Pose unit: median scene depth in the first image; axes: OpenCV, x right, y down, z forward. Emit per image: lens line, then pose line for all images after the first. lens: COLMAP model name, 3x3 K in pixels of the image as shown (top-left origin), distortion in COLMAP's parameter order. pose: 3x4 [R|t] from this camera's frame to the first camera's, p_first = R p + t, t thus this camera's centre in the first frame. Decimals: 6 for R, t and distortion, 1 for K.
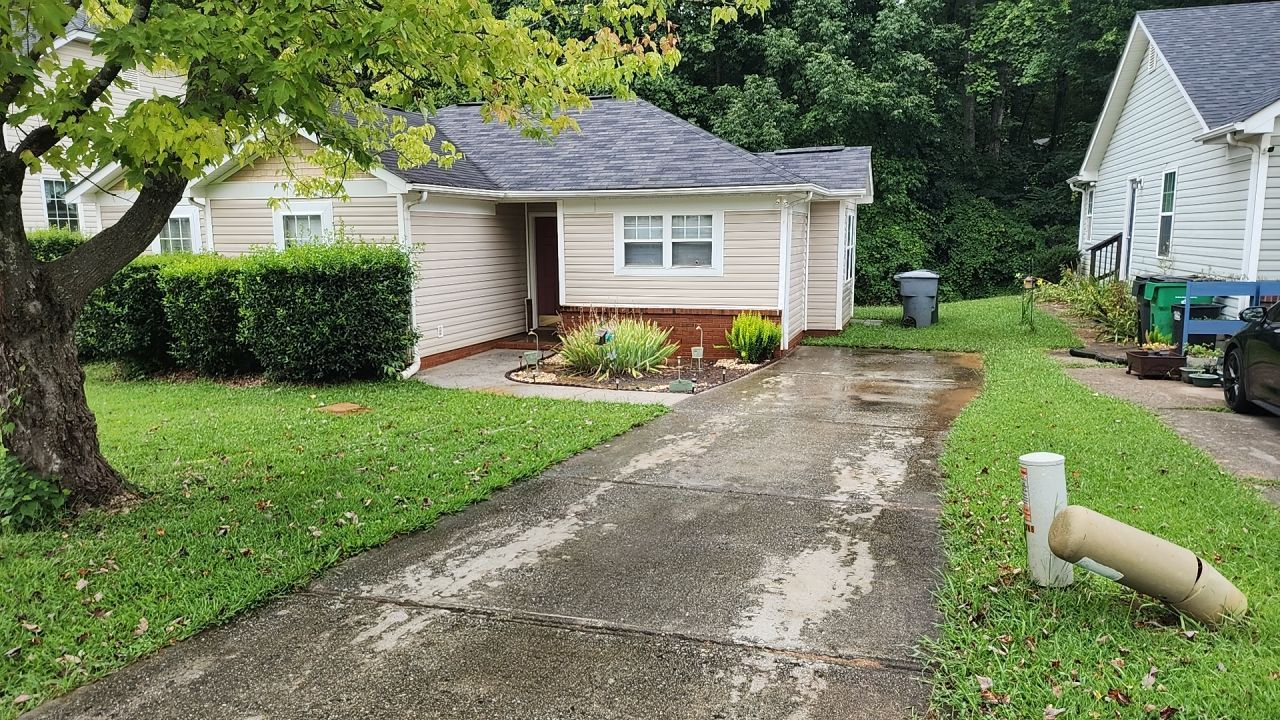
lens RADIAL K [[900.6, 0, 644.6], [0, 900.6, 353.2], [0, 0, 1]] dist [0.077923, -0.069194]
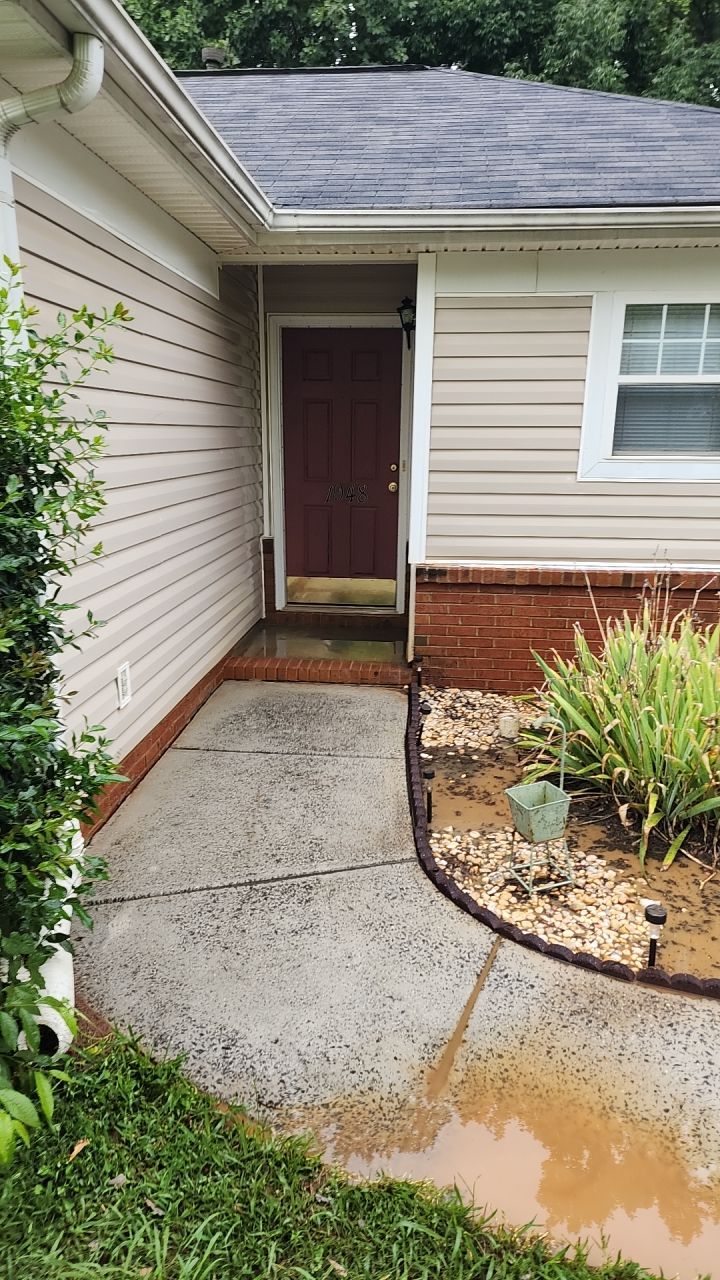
lens RADIAL K [[896.9, 0, 360.0], [0, 896.9, 640.0], [0, 0, 1]] dist [0.082367, -0.073044]
pose [[0.977572, -0.031130, 0.208289, -0.235148], [0.011651, 0.995495, 0.094100, -0.070253], [-0.210280, -0.089563, 0.973530, 0.802227]]
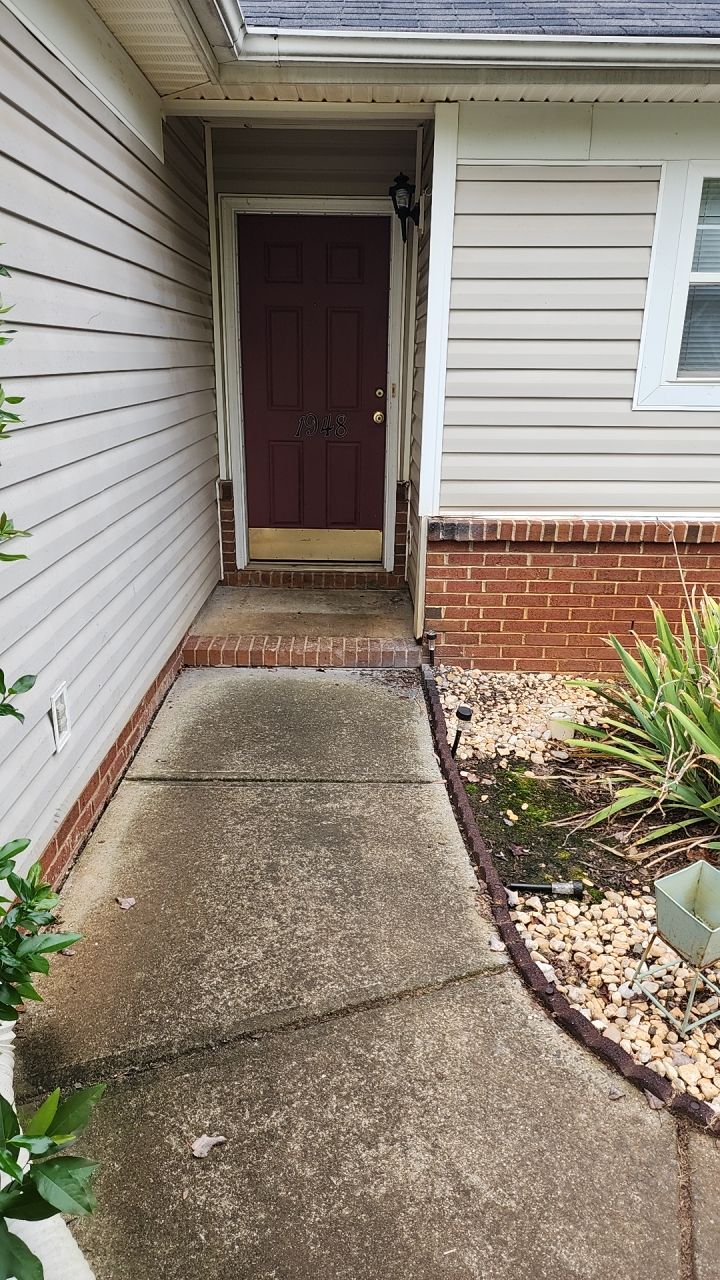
lens RADIAL K [[895.6, 0, 373.0], [0, 895.6, 618.4], [0, 0, 1]] dist [0.061039, -0.047379]
pose [[0.950645, -0.067690, 0.302807, -0.243607], [0.022562, 0.988410, 0.150120, -0.079441], [-0.309460, -0.135879, 0.941154, 0.905047]]
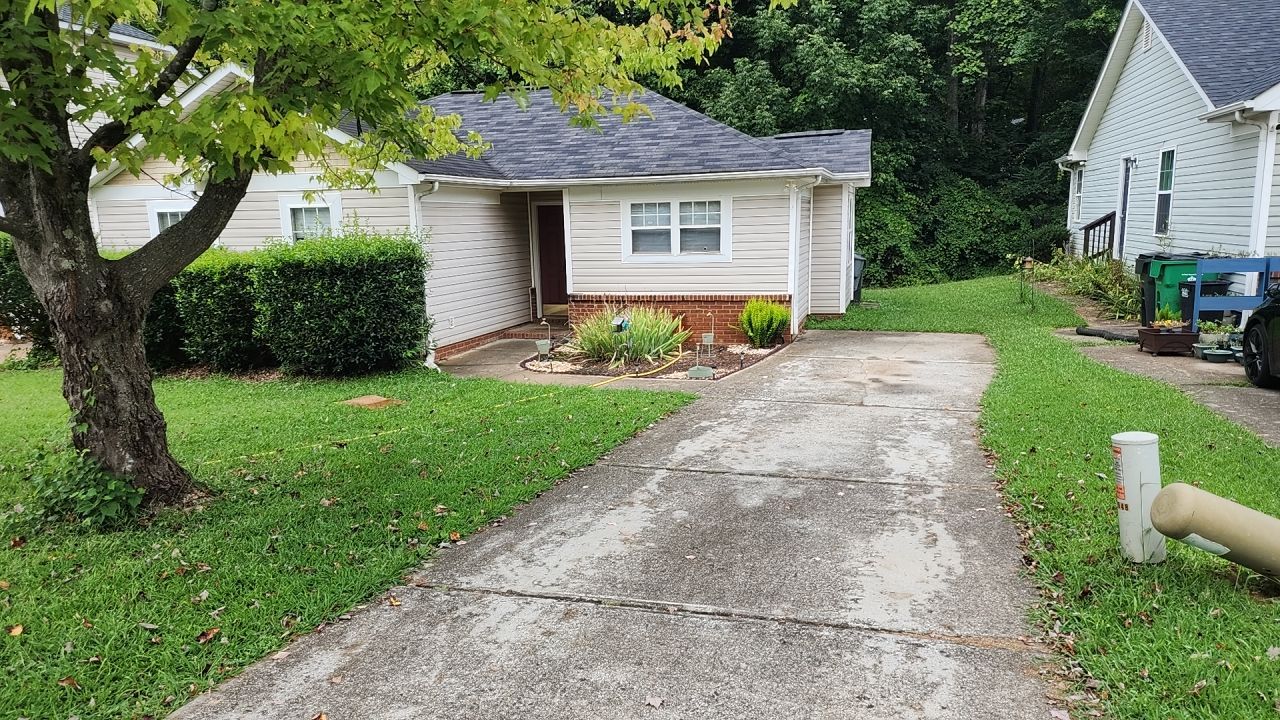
lens RADIAL K [[896.9, 0, 640.1], [0, 896.9, 363.9], [0, 0, 1]] dist [0.082367, -0.073044]
pose [[0.999525, -0.019842, 0.023570, -0.047045], [0.019190, 0.999436, 0.027574, -0.001788], [-0.024104, -0.027109, 0.999342, 0.000163]]
